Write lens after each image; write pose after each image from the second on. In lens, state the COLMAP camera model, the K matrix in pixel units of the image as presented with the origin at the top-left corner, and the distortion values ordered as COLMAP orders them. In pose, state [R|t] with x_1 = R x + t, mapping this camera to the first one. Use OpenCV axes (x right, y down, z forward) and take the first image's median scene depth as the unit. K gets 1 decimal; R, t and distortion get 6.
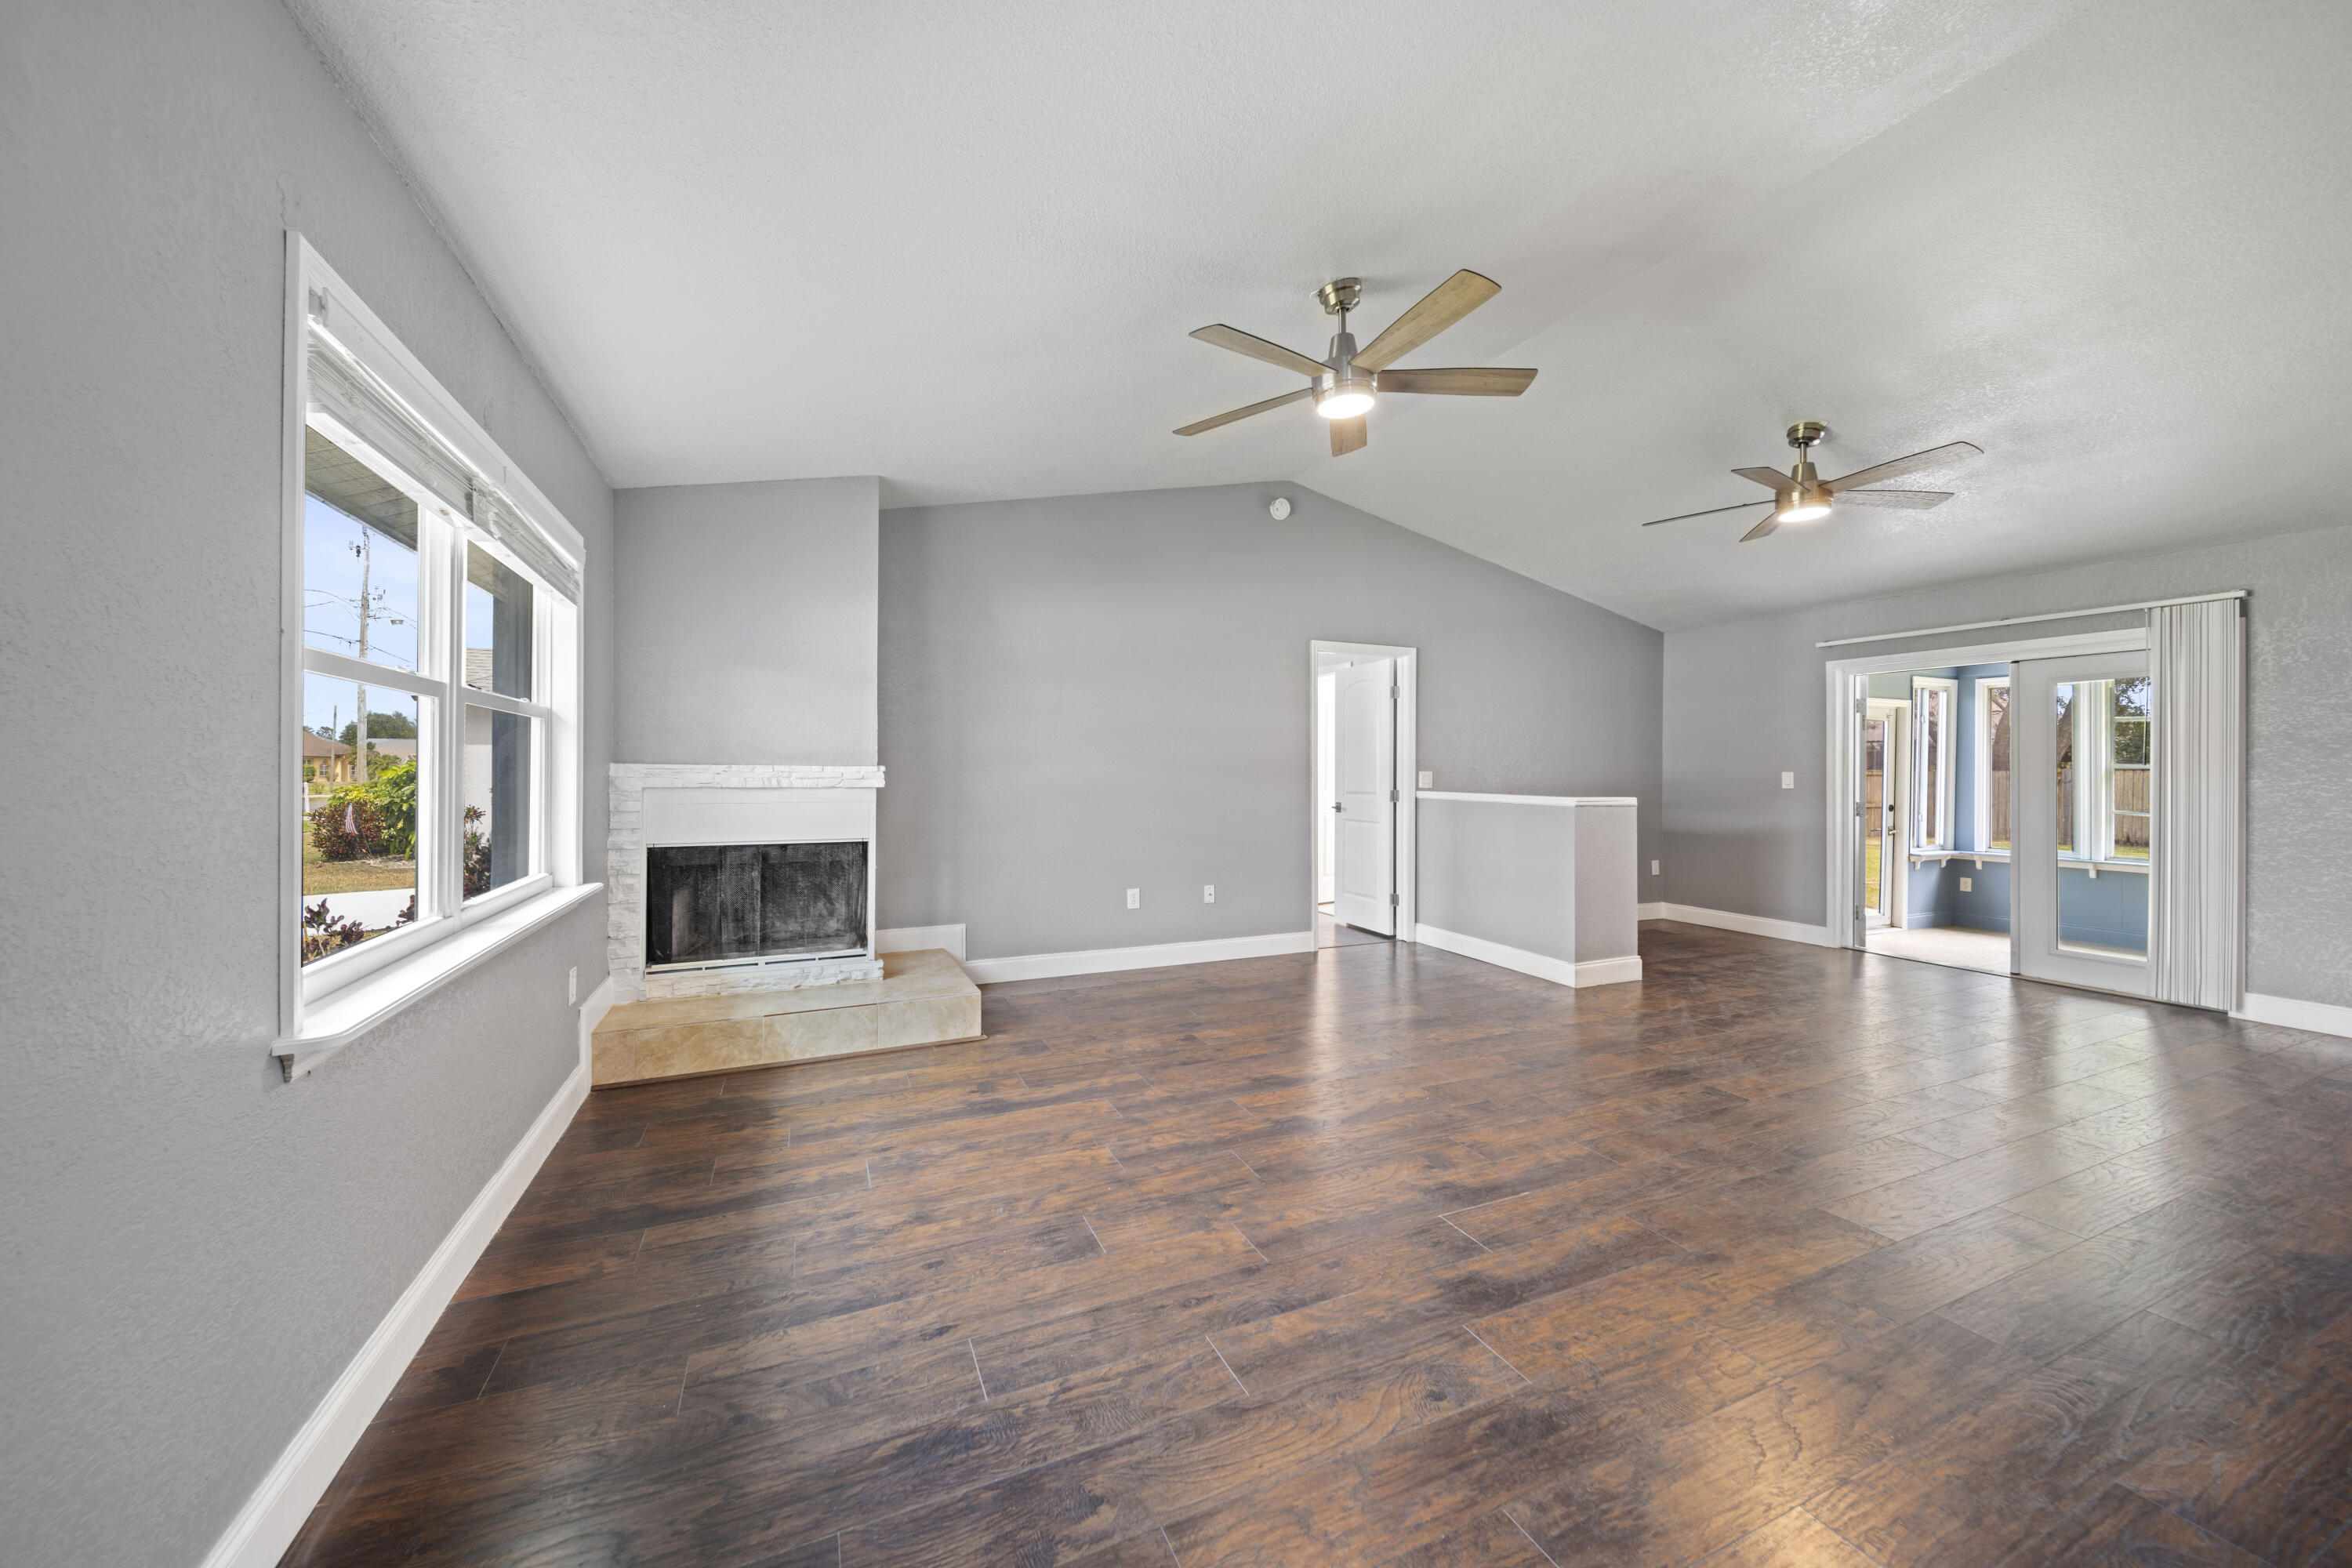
lens RADIAL K [[845.0, 0, 1176.0], [0, 845.0, 784.0], [0, 0, 1]] dist [-0.000728, -0.000062]
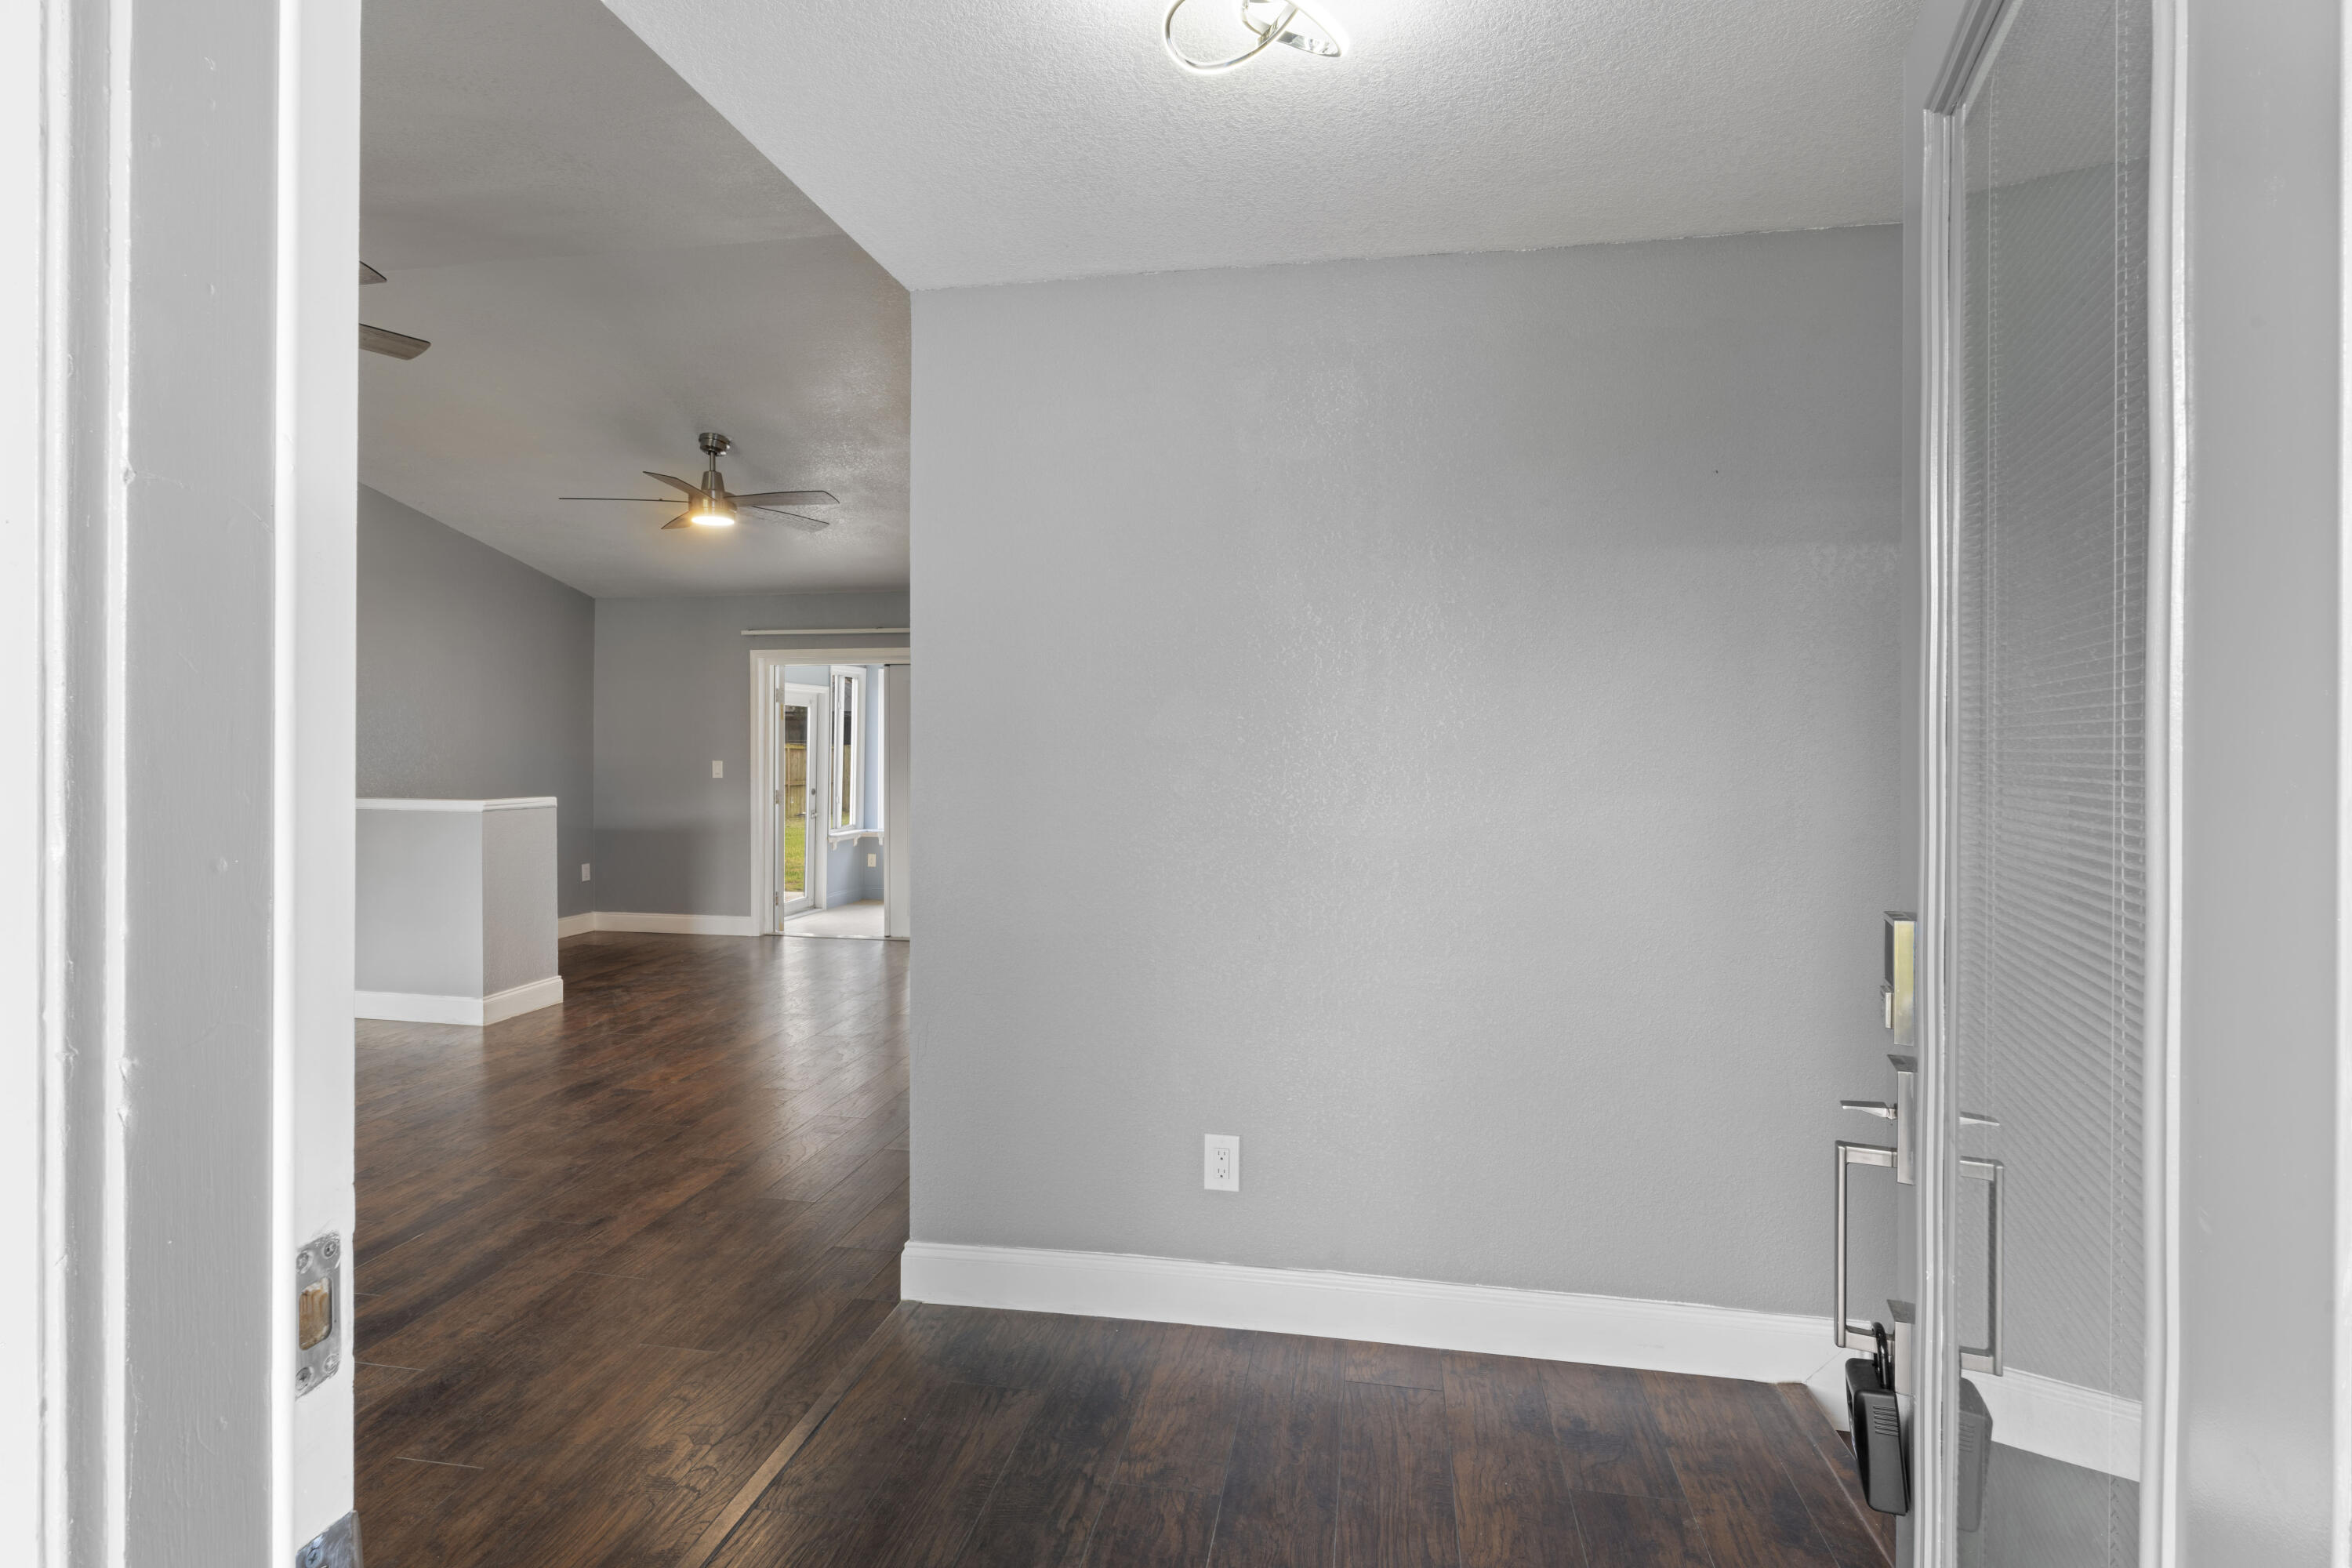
lens RADIAL K [[1131.7, 0, 1178.0], [0, 1131.7, 737.7], [0, 0, 1]] dist [-0.016350, 0.000278]
pose [[0.552766, 0.004331, 0.833325, -0.094377], [0.011243, 0.999857, -0.012654, -0.028712], [-0.833261, 0.016364, 0.552638, -0.238132]]
